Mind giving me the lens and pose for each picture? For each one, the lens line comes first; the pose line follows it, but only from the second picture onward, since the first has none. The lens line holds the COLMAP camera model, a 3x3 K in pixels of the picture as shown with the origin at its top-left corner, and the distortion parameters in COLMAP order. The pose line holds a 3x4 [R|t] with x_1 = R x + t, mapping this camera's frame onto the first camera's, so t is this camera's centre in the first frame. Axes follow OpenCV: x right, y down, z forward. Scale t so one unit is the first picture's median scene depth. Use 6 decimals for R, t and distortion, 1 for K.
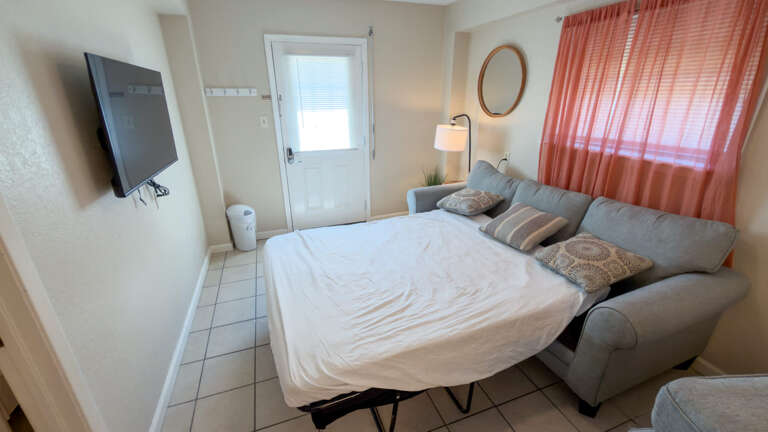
lens RADIAL K [[320.7, 0, 381.6], [0, 320.7, 217.6], [0, 0, 1]] dist [0.002659, 0.000182]
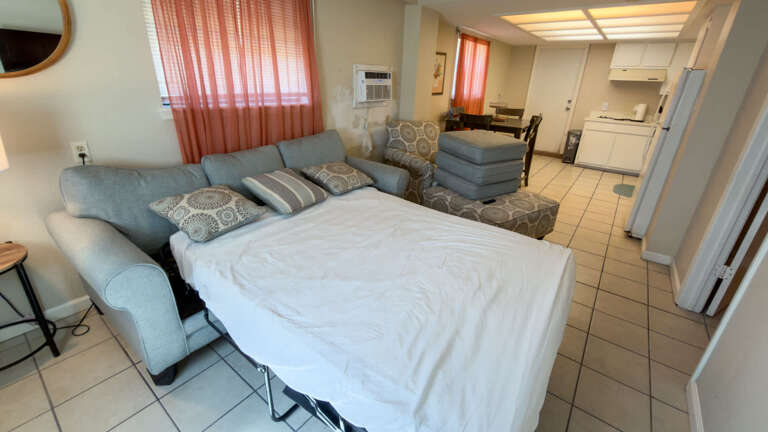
lens RADIAL K [[319.6, 0, 384.1], [0, 319.6, 199.7], [0, 0, 1]] dist [0.010323, 0.000152]
pose [[-0.534727, -0.313198, 0.784841, -0.401531], [0.270482, 0.816475, 0.510106, -0.300573], [-0.800567, 0.485052, -0.351877, 0.934110]]
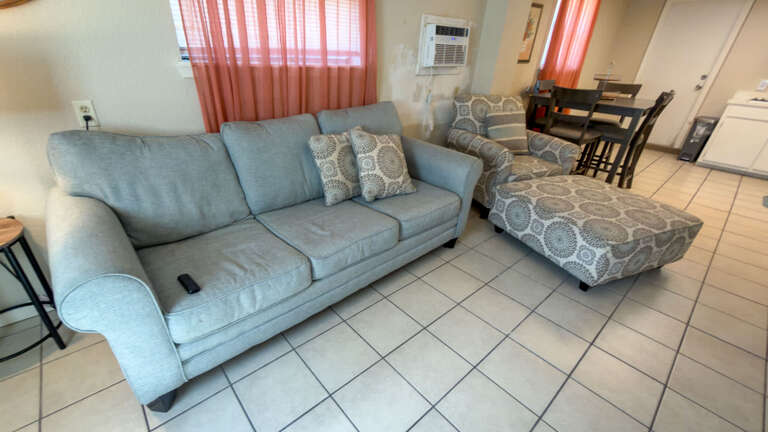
lens RADIAL K [[326.4, 0, 368.3], [0, 326.4, 219.5], [0, 0, 1]] dist [0.001338, 0.000226]
pose [[-0.348840, -0.442062, 0.826373, -0.232589], [0.299499, 0.782940, 0.545257, -0.234831], [-0.888038, 0.437705, -0.140724, 0.887235]]
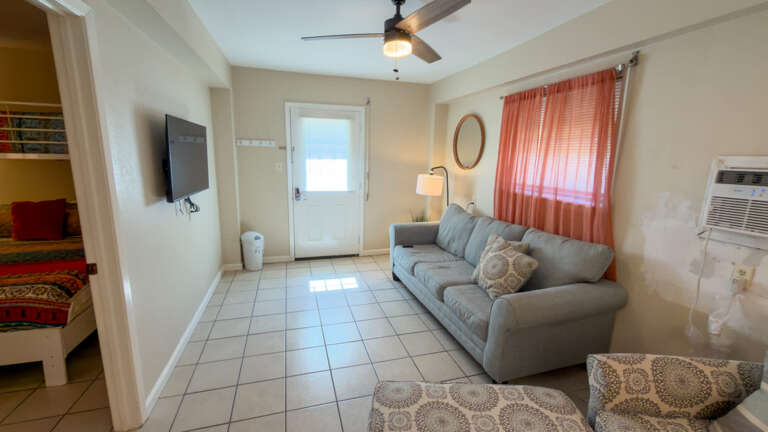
lens RADIAL K [[320.7, 0, 381.6], [0, 320.7, 217.6], [0, 0, 1]] dist [0.002659, 0.000182]
pose [[0.997438, 0.042902, -0.057244, 0.134027], [-0.051890, 0.984737, -0.166134, 0.099875], [0.049242, 0.168679, 0.984440, -0.211450]]
